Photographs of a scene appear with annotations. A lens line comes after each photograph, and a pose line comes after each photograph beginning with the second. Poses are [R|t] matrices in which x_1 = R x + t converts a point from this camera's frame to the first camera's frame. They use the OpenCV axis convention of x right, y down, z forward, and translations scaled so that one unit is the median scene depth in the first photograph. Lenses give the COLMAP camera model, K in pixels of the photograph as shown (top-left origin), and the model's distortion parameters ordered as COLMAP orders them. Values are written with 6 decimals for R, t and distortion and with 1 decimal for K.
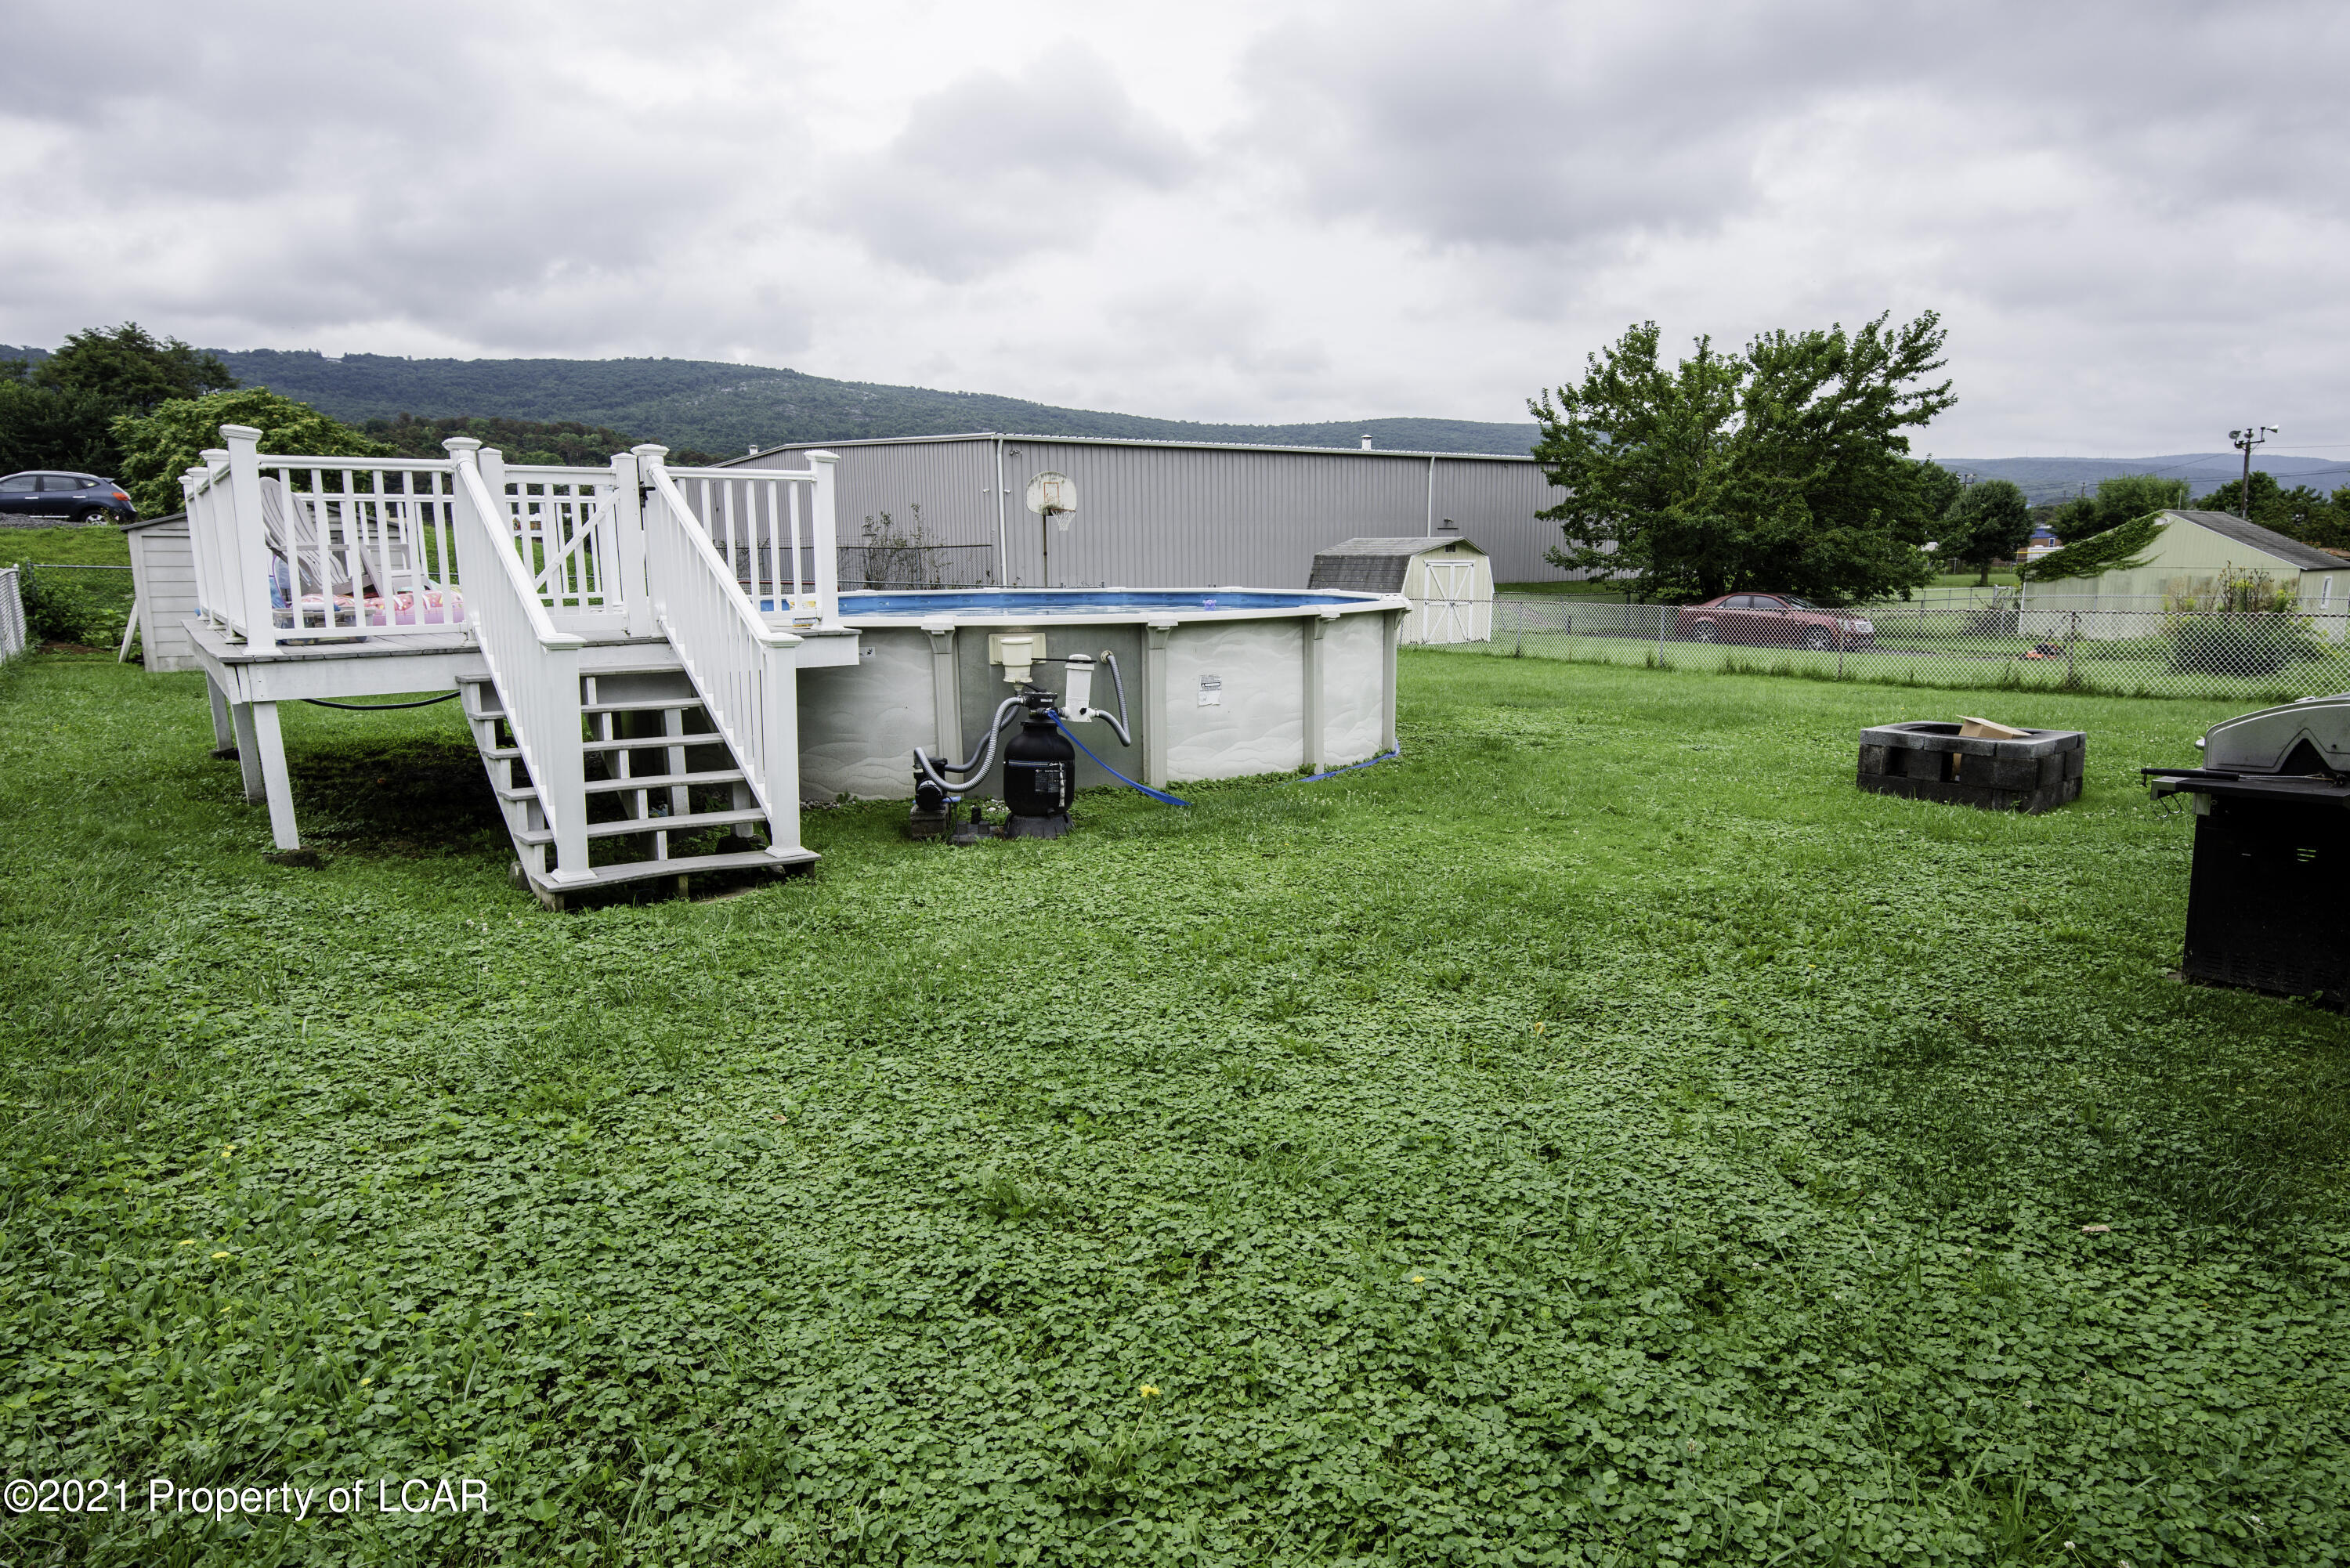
lens RADIAL K [[1360.6, 0, 1180.4], [0, 1360.6, 772.9], [0, 0, 1]] dist [0.009074, 0.001430]
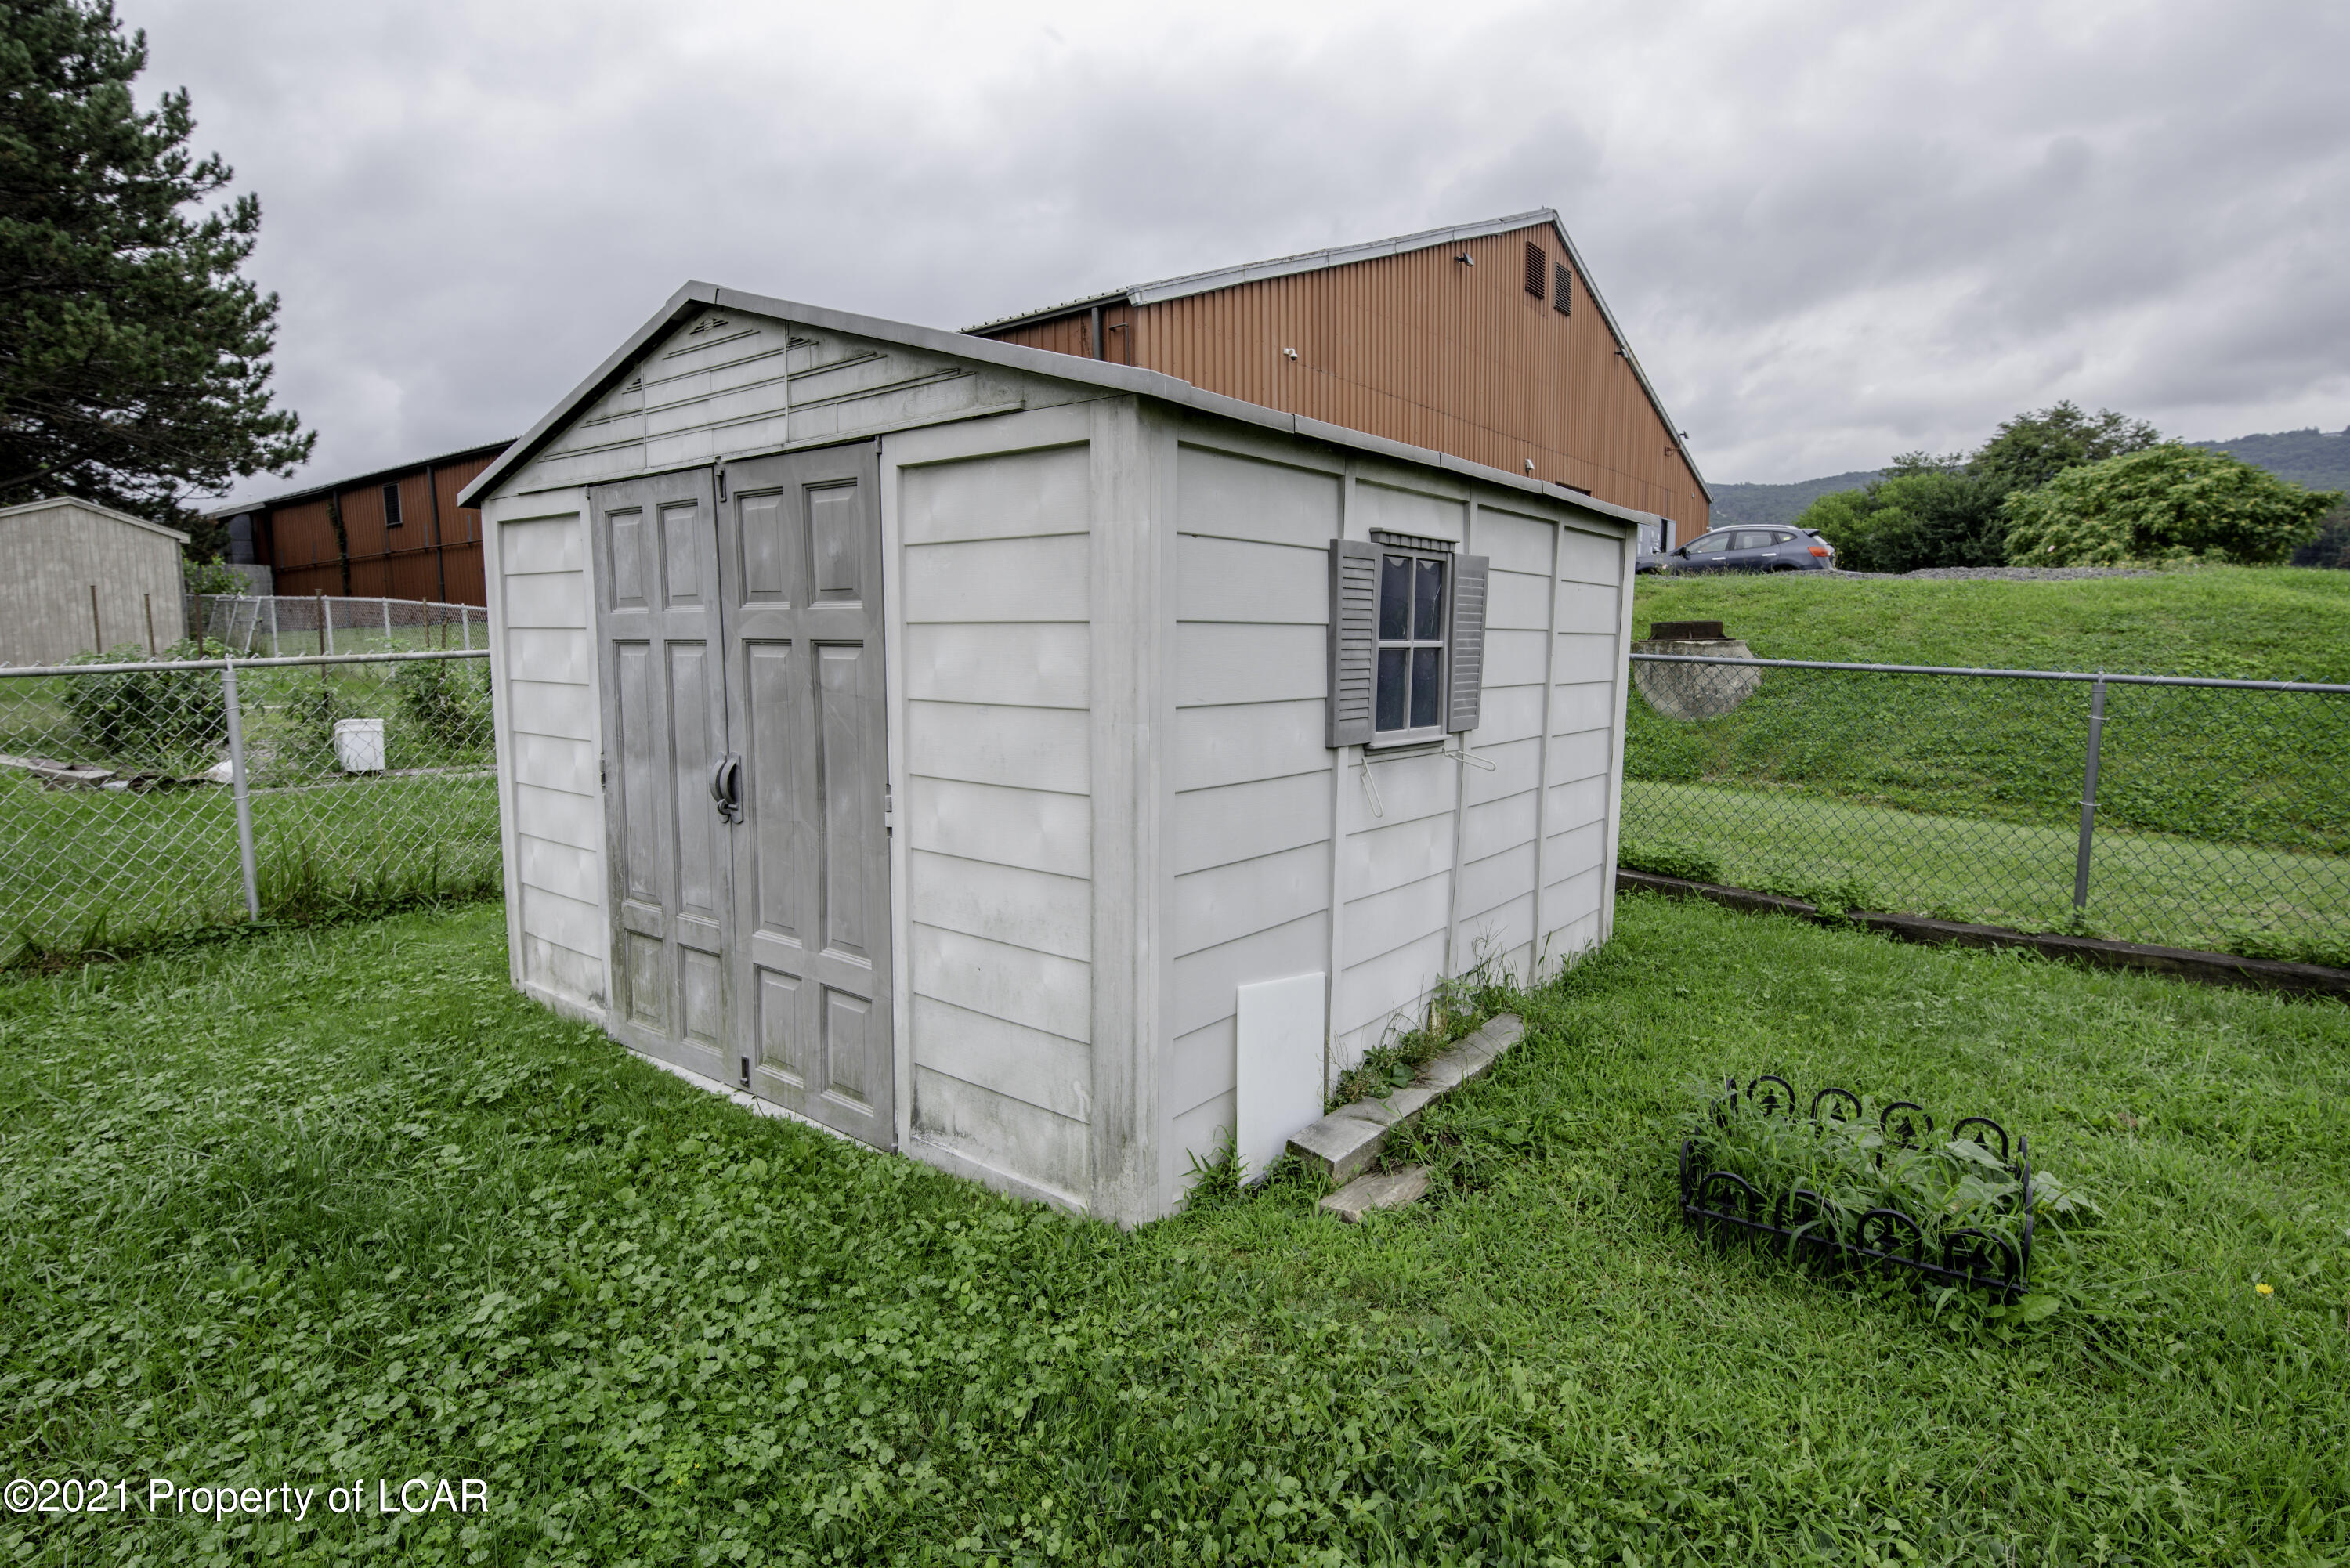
lens RADIAL K [[1229.1, 0, 1167.9], [0, 1229.1, 782.5], [0, 0, 1]] dist [0.002049, -0.002730]
pose [[0.280962, 0.113866, -0.952940, -0.163234], [-0.152599, 0.985605, 0.072777, -0.053788], [0.947509, 0.124970, 0.294293, 0.376023]]
